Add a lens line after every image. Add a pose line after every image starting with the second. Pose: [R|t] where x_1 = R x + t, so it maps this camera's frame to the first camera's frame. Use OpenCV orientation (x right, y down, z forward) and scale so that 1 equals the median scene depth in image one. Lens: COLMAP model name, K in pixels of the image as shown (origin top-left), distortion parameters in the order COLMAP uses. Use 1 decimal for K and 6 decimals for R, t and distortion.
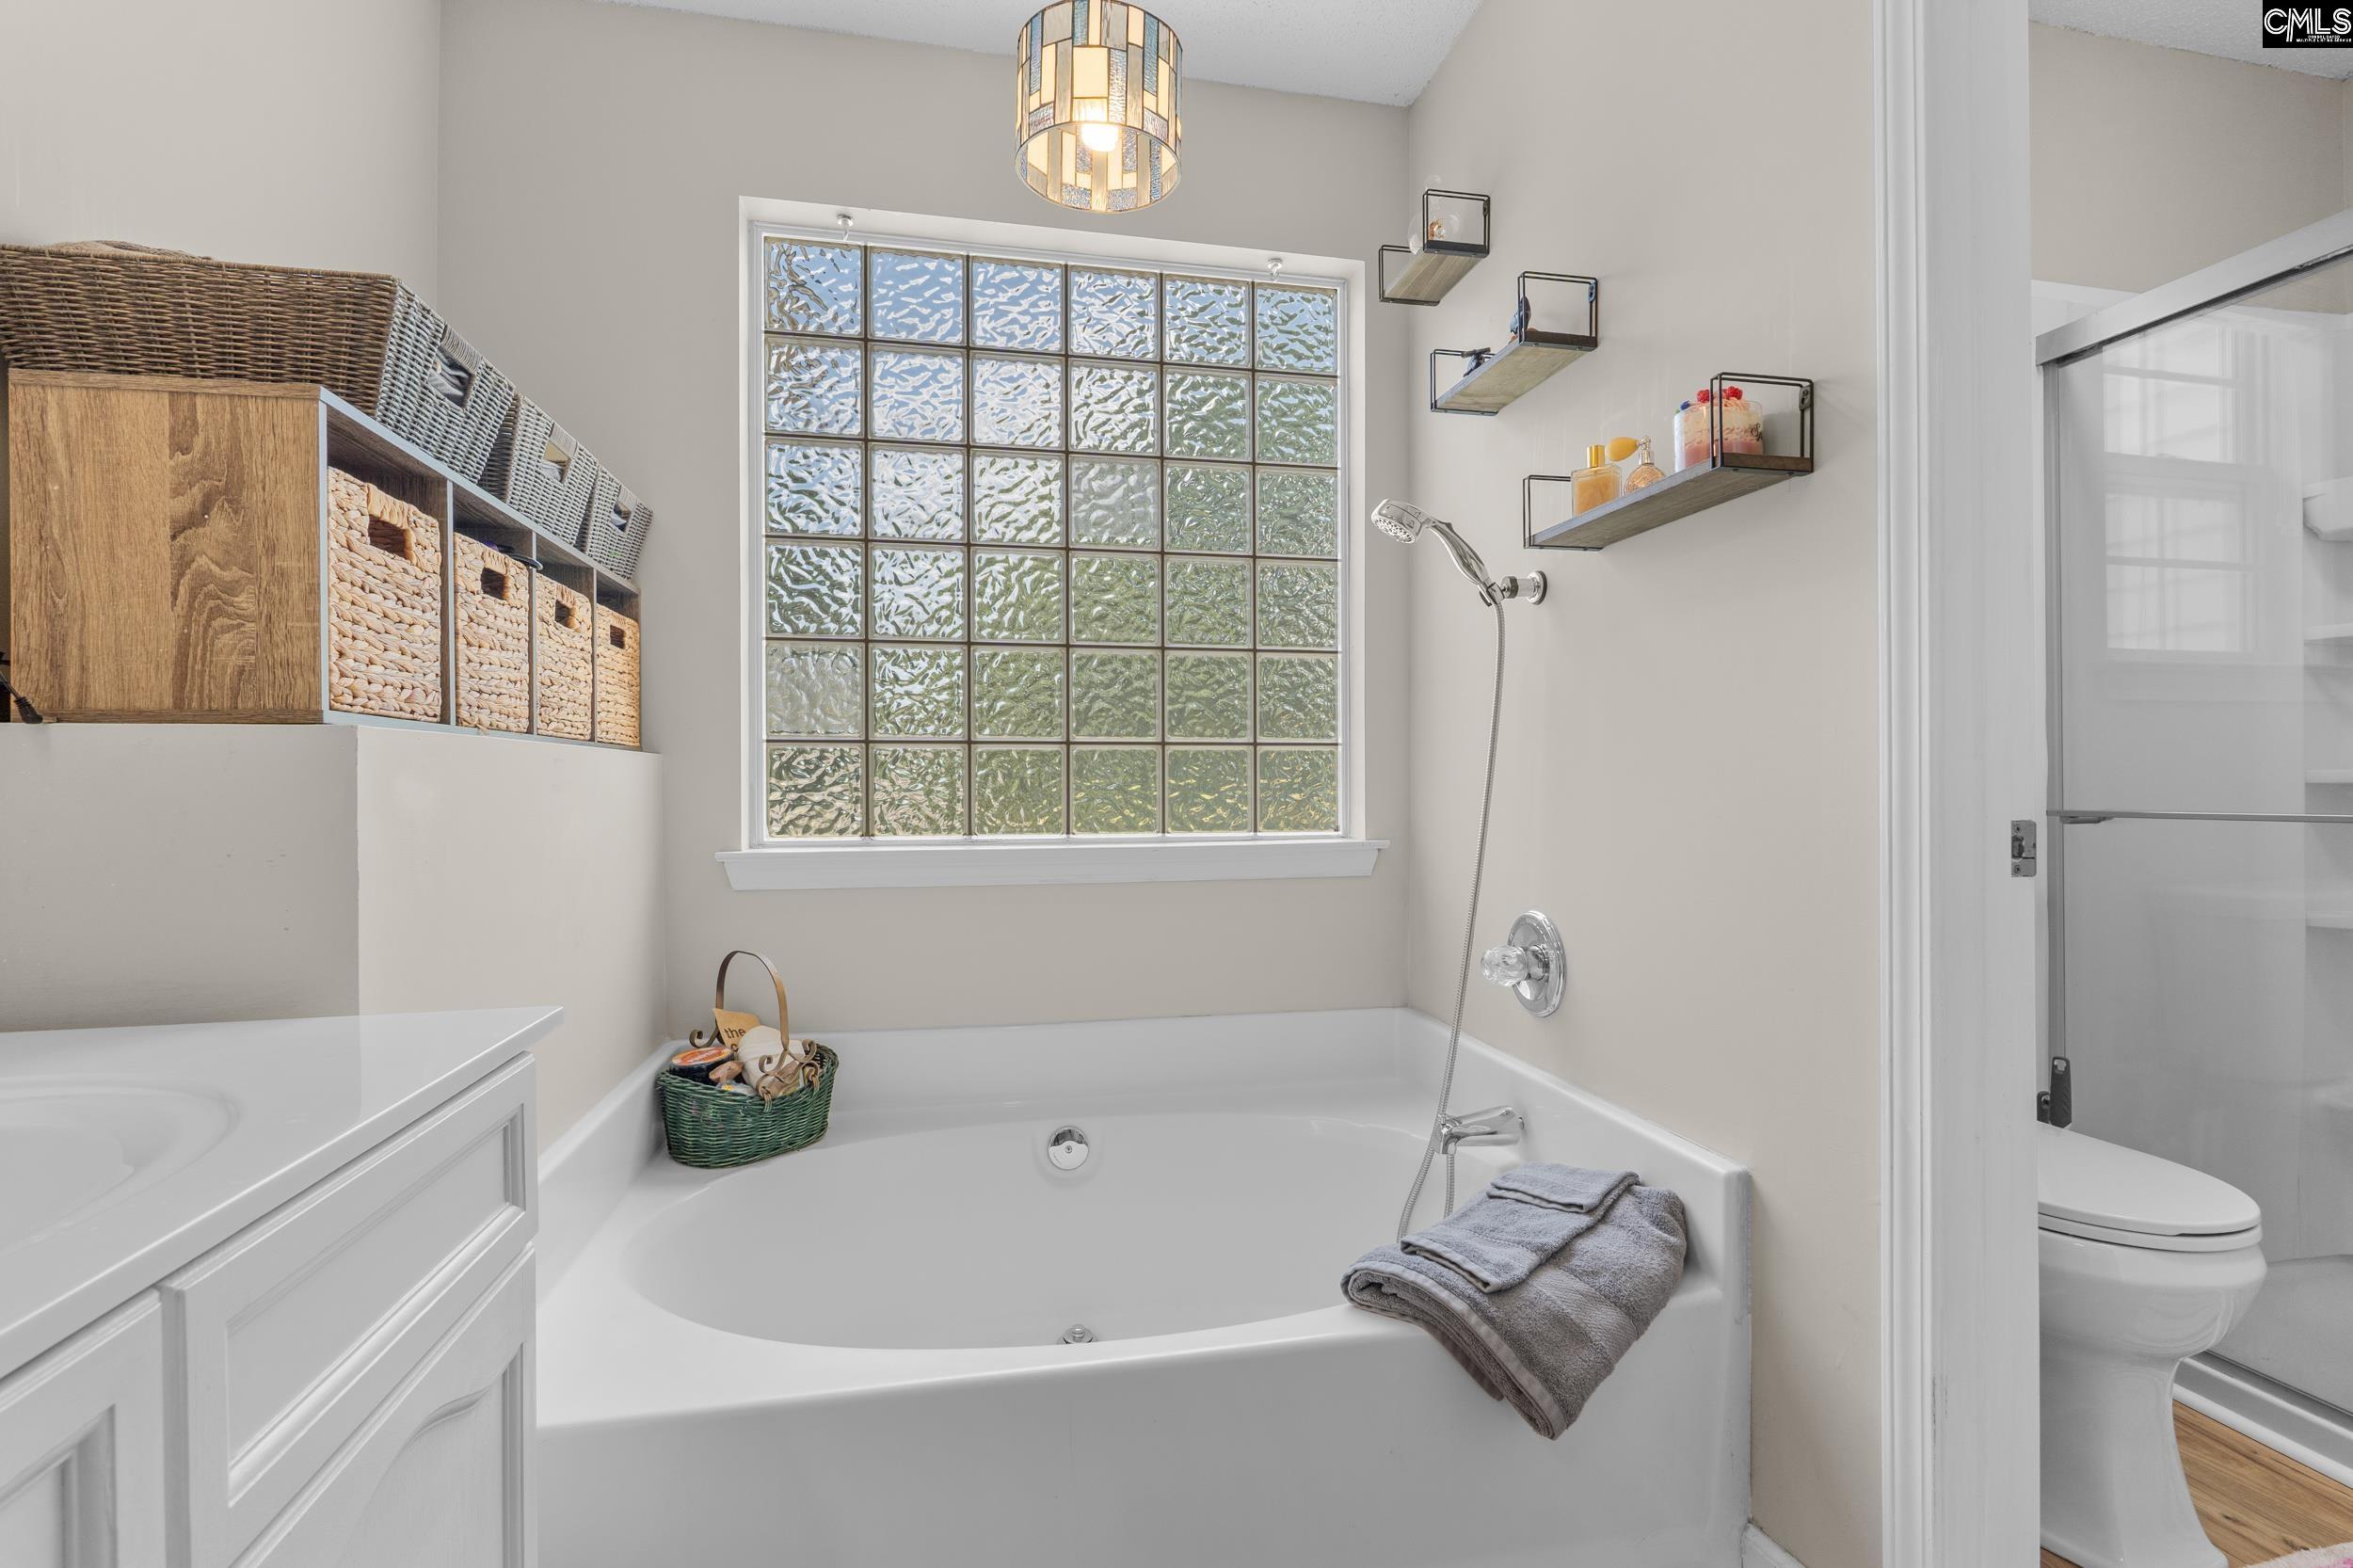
lens RADIAL K [[1082.7, 0, 1181.2], [0, 1082.7, 776.3], [0, 0, 1]] dist [-0.015246, -0.001063]
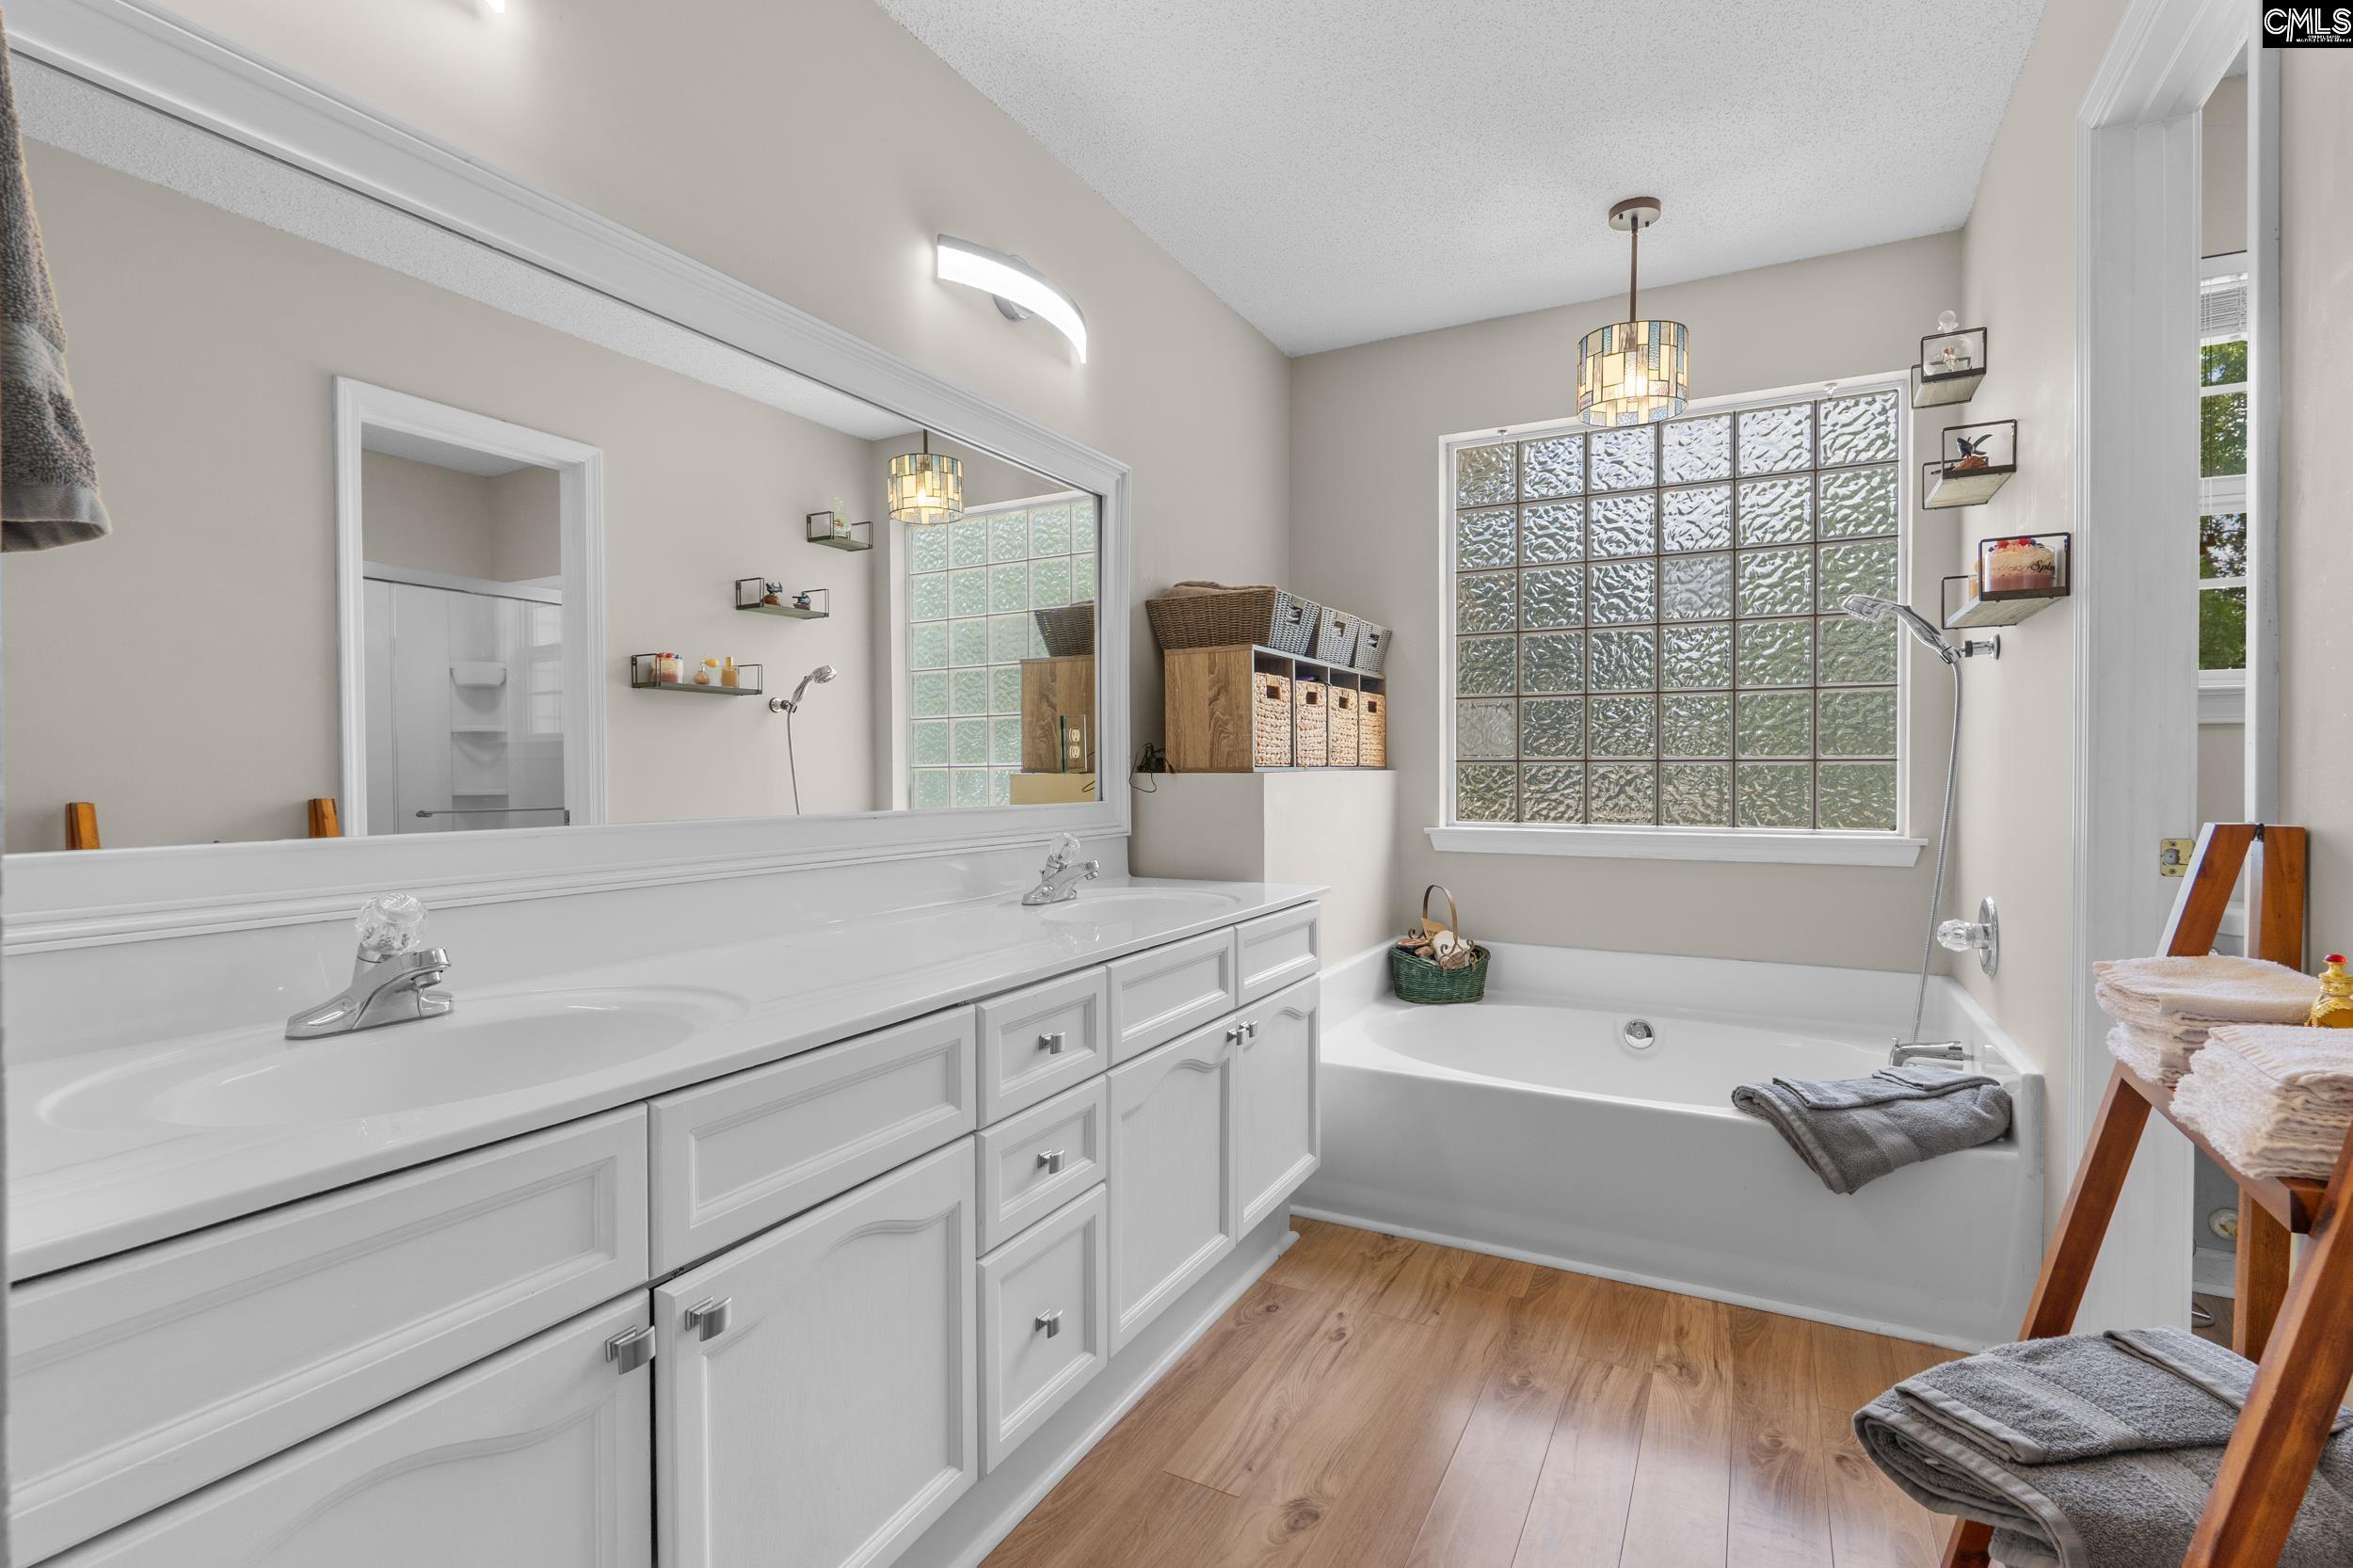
lens RADIAL K [[1083.5, 0, 1179.9], [0, 1083.5, 782.0], [0, 0, 1]] dist [-0.002142, -0.001167]
pose [[0.761507, 0.011133, -0.648061, 0.547926], [0.000021, 0.999852, 0.017201, -0.047152], [0.648157, -0.013112, 0.761394, -0.794486]]
